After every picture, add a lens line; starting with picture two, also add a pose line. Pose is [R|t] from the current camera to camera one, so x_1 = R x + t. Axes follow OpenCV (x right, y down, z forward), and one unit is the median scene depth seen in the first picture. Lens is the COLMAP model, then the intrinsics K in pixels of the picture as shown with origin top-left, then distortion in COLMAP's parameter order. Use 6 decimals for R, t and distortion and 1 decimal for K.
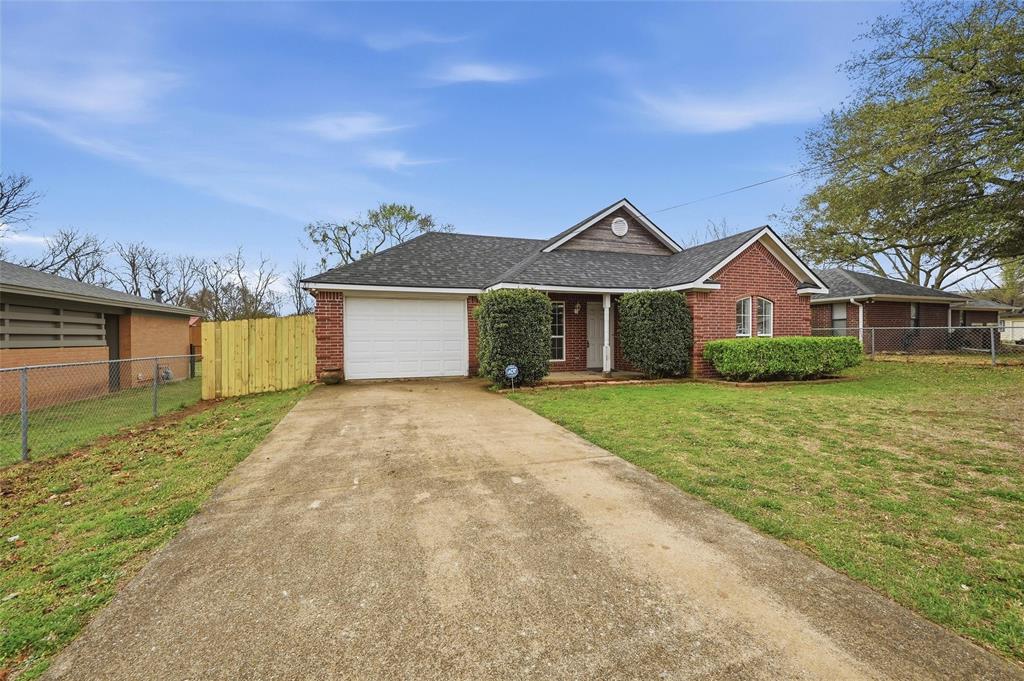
lens RADIAL K [[404.6, 0, 509.1], [0, 404.6, 337.5], [0, 0, 1]] dist [-0.000456, 0.000363]
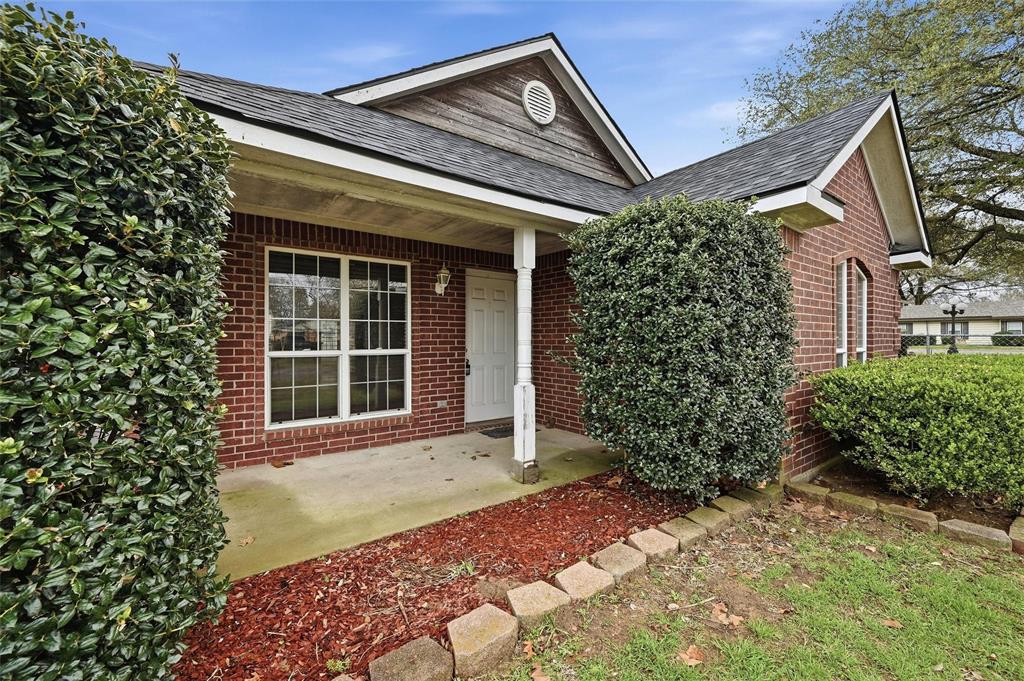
lens RADIAL K [[408.0, 0, 508.7], [0, 408.0, 336.8], [0, 0, 1]] dist [0.011180, 0.000218]
pose [[0.954953, 0.006174, 0.296693, 0.126518], [-0.003586, 0.999951, -0.009267, -0.014951], [-0.296736, 0.007786, 0.954928, 0.673442]]
